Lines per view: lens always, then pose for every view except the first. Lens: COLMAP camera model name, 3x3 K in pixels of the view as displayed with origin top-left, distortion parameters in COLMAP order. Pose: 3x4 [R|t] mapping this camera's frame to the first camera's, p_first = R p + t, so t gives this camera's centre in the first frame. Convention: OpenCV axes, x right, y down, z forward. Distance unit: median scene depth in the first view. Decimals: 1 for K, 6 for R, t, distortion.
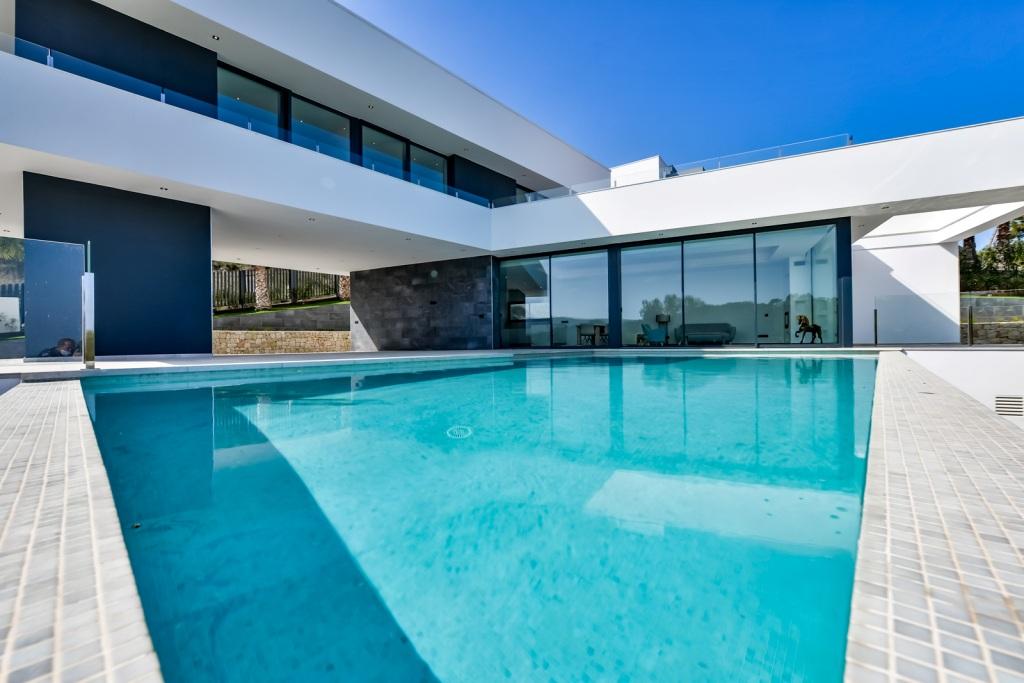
lens RADIAL K [[408.3, 0, 512.0], [0, 408.3, 341.5], [0, 0, 1]] dist [-0.005968, -0.000450]
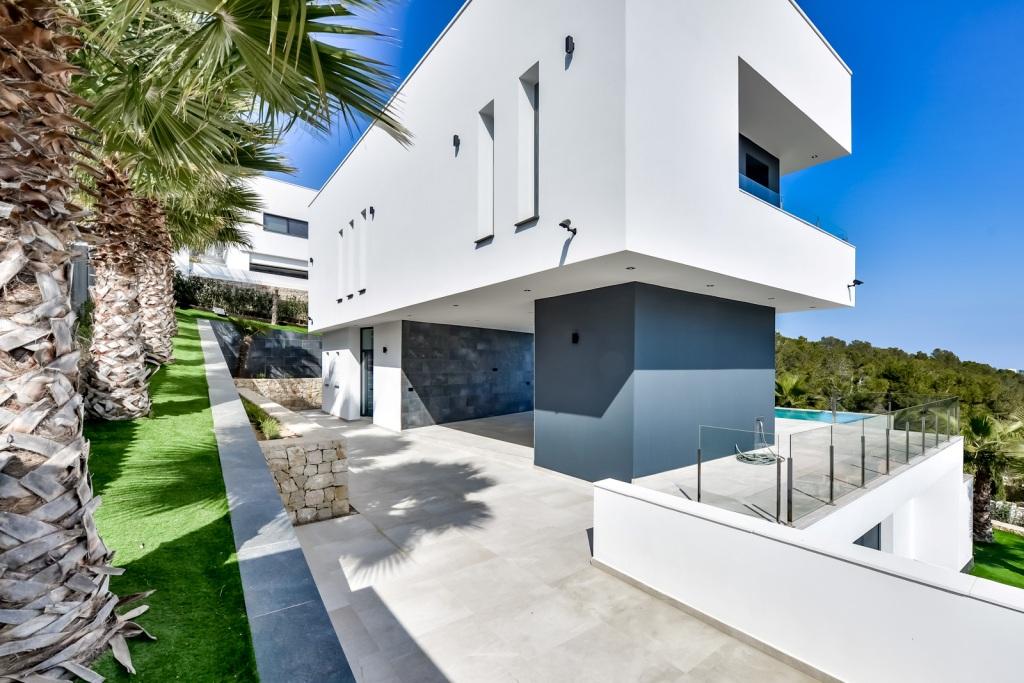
lens RADIAL K [[445.7, 0, 551.6], [0, 445.7, 363.9], [0, 0, 1]] dist [-0.000977, -0.000126]
pose [[0.130172, 0.013631, 0.991398, -1.273789], [-0.010642, 0.999867, -0.012350, -0.096167], [-0.991434, -0.008943, 0.130300, 0.709633]]
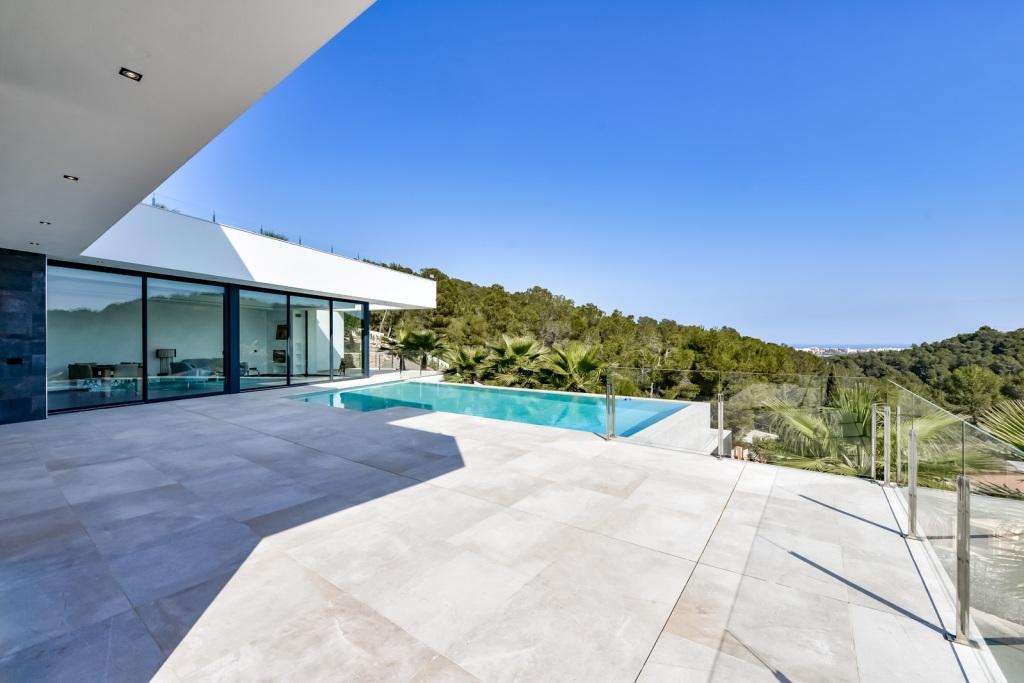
lens RADIAL K [[407.1, 0, 513.1], [0, 407.1, 341.3], [0, 0, 1]] dist [-0.008868, -0.000520]
pose [[-0.109760, 0.014656, 0.993850, -0.632787], [-0.001254, 0.999888, -0.014883, -0.075991], [-0.993957, -0.002880, -0.109729, 0.372507]]
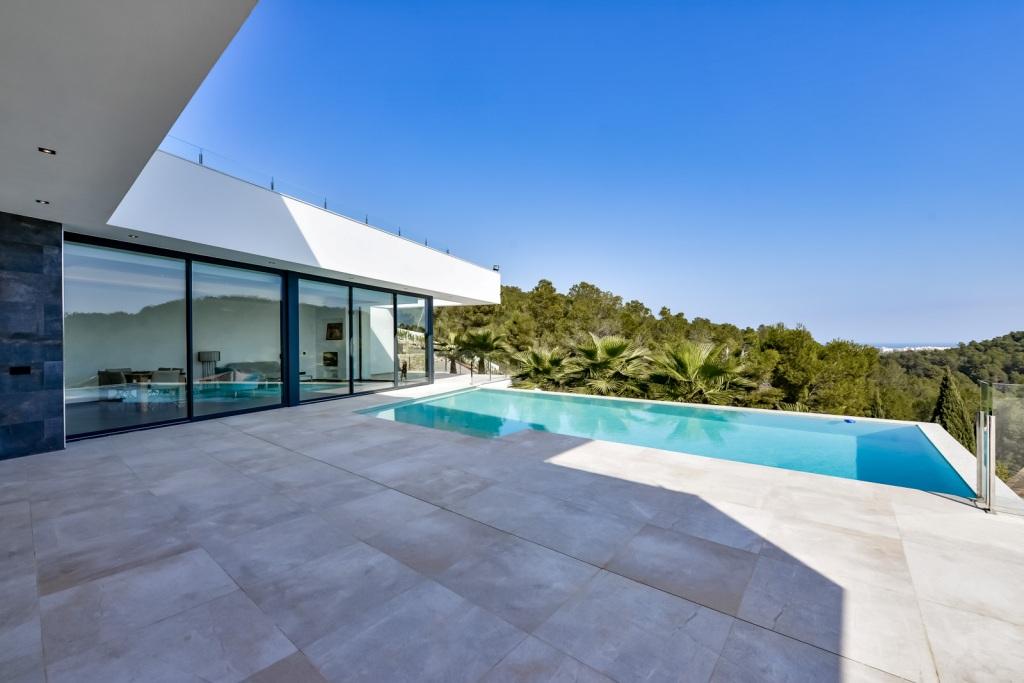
lens RADIAL K [[408.3, 0, 512.0], [0, 408.3, 341.5], [0, 0, 1]] dist [-0.005968, -0.000450]
pose [[-0.060302, 0.015237, 0.998064, -0.456660], [0.002445, 0.999883, -0.015117, -0.077332], [-0.998177, 0.001528, -0.060333, 0.516179]]
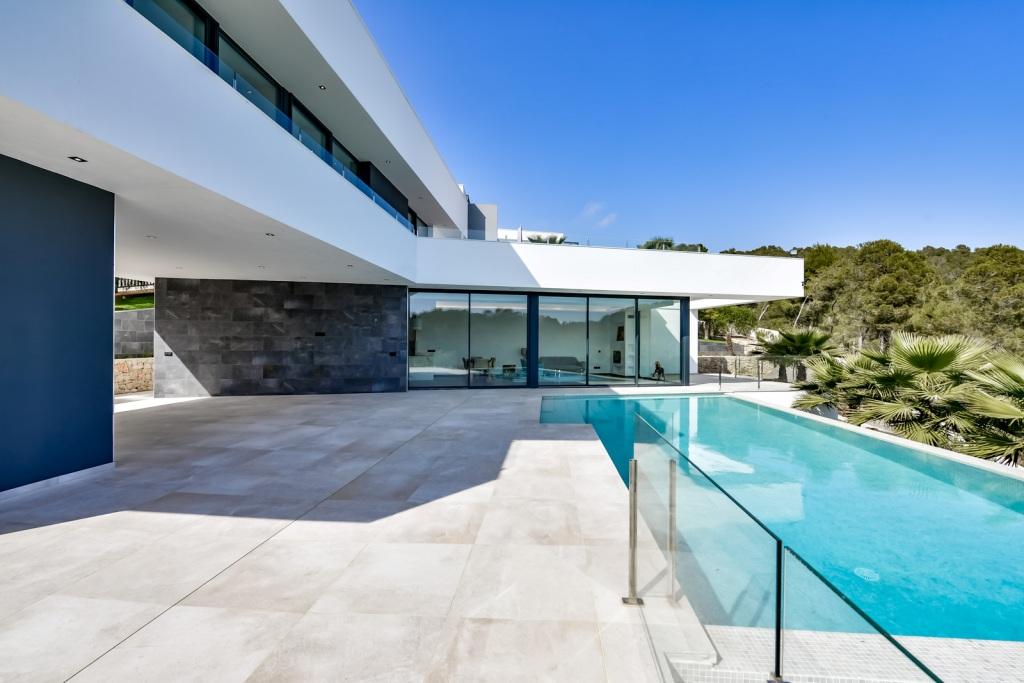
lens RADIAL K [[407.1, 0, 513.1], [0, 407.1, 341.3], [0, 0, 1]] dist [-0.008868, -0.000520]
pose [[0.789820, 0.018655, 0.613056, -0.378207], [-0.017653, 0.999815, -0.007681, -0.081224], [-0.613085, -0.004756, 0.790002, 0.145436]]
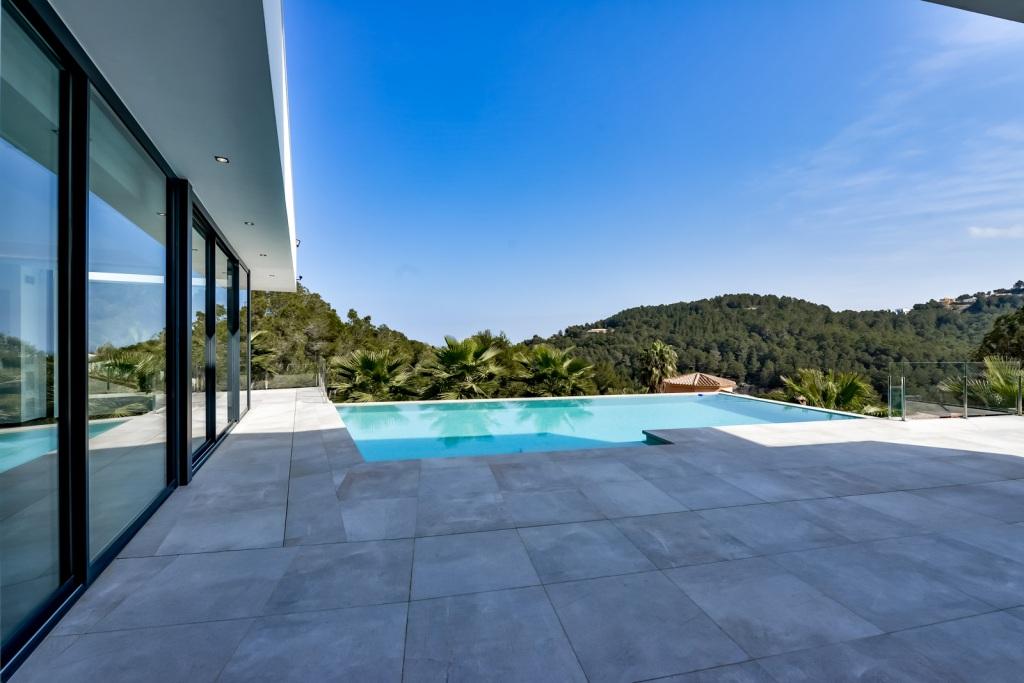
lens RADIAL K [[407.1, 0, 513.1], [0, 407.1, 341.3], [0, 0, 1]] dist [-0.008868, -0.000520]
pose [[-0.811861, 0.017753, 0.583581, -0.159503], [0.007986, 0.999782, -0.019304, -0.078261], [-0.583797, -0.011012, -0.811825, 0.911925]]
